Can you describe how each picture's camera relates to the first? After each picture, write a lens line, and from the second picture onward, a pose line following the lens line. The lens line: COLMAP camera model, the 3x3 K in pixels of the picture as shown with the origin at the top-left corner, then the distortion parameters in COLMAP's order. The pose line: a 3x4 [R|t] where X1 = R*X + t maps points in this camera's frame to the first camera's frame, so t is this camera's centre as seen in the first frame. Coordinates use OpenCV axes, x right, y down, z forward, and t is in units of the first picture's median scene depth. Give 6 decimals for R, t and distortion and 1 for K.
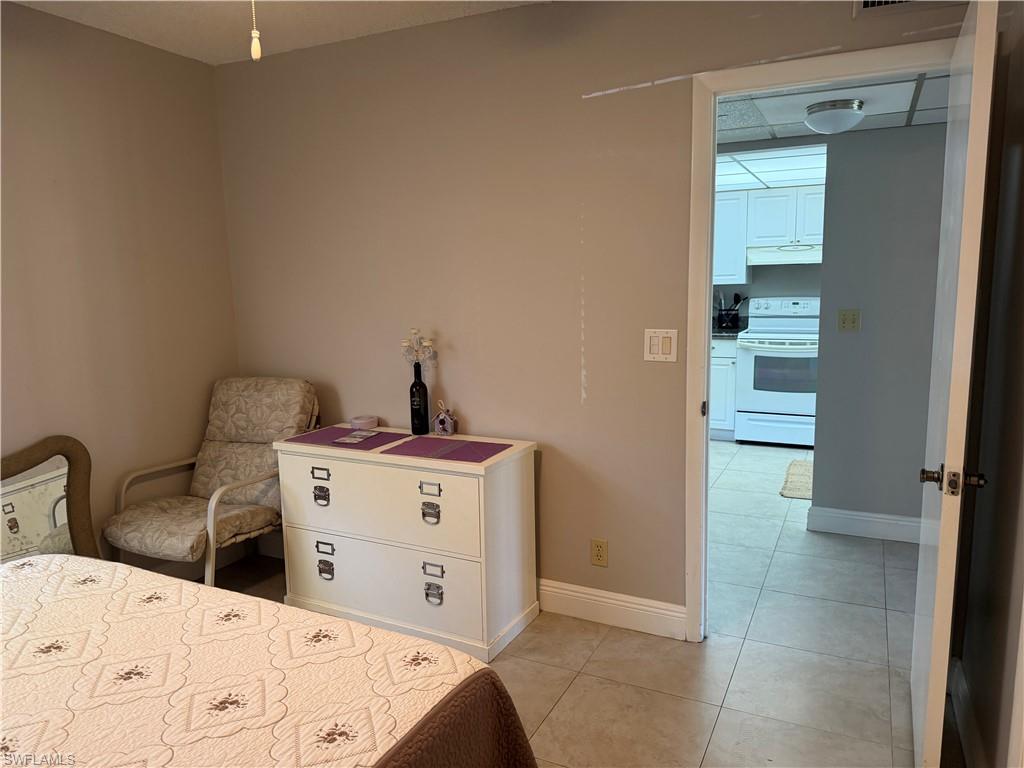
lens RADIAL K [[713.4, 0, 505.4], [0, 713.4, 385.7], [0, 0, 1]] dist [0.119629, -0.194224]
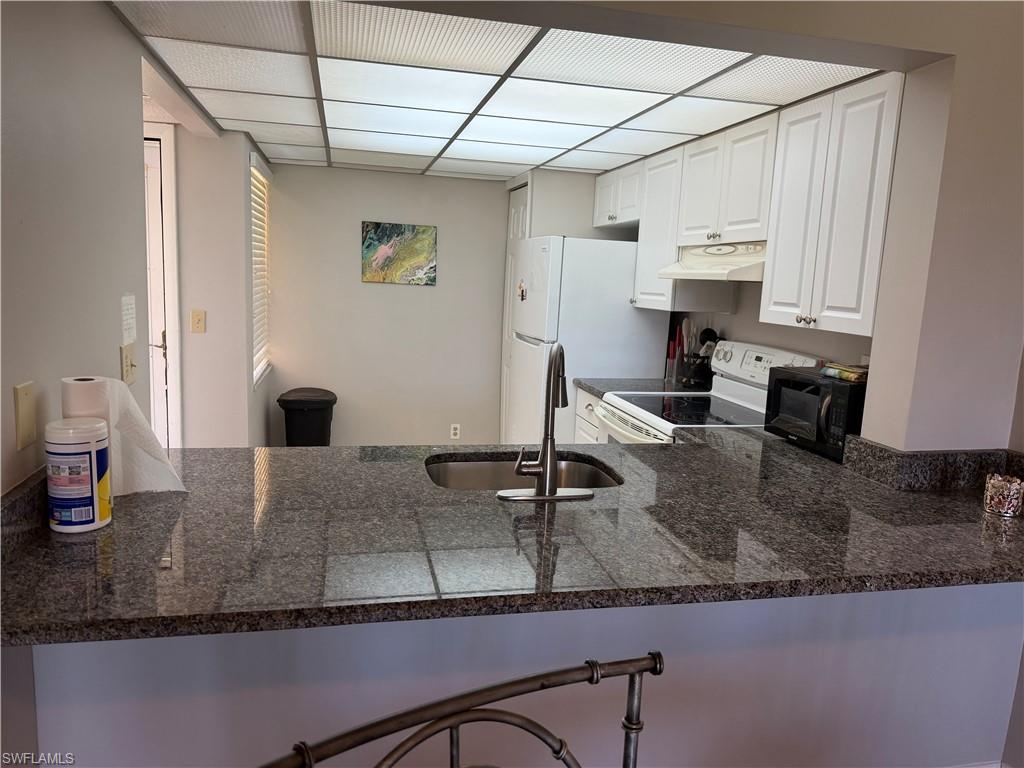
lens RADIAL K [[713.4, 0, 505.4], [0, 713.4, 385.7], [0, 0, 1]] dist [0.119629, -0.194224]
pose [[0.619191, 0.170580, -0.766489, 0.688234], [-0.172125, 0.981865, 0.079464, -0.104787], [0.766144, 0.082728, 0.637323, 0.538357]]
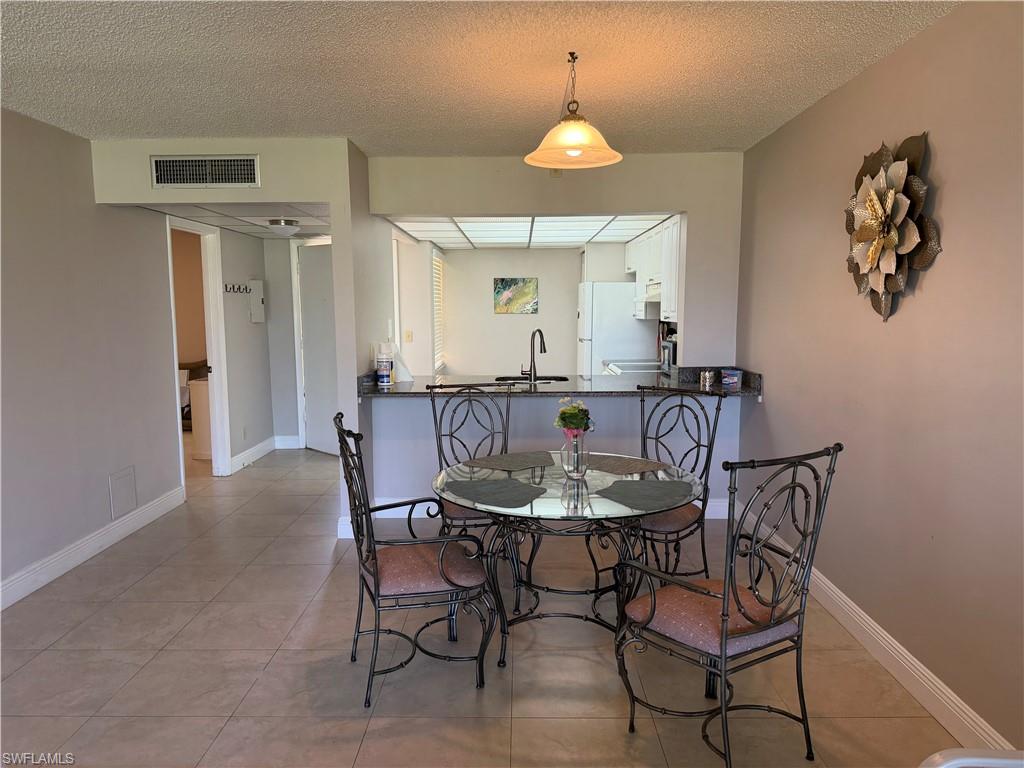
lens RADIAL K [[713.4, 0, 505.4], [0, 713.4, 385.7], [0, 0, 1]] dist [0.119629, -0.194224]
pose [[0.421140, 0.121018, -0.898886, 1.198969], [-0.135832, 0.988297, 0.069416, -0.088550], [0.896767, 0.092864, 0.432649, 0.362240]]
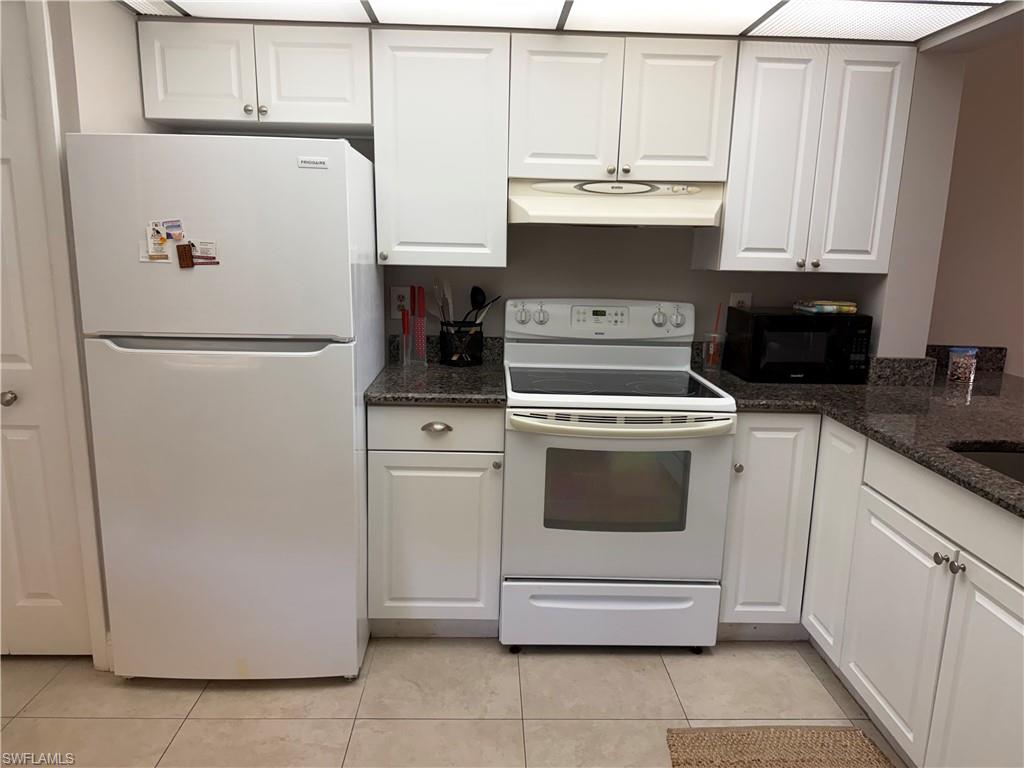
lens RADIAL K [[713.4, 0, 505.4], [0, 713.4, 385.7], [0, 0, 1]] dist [0.119629, -0.194224]
pose [[0.883692, -0.050446, 0.465342, 0.131817], [0.025284, 0.997868, 0.060161, -0.096327], [-0.467385, -0.041398, 0.883084, 0.622204]]
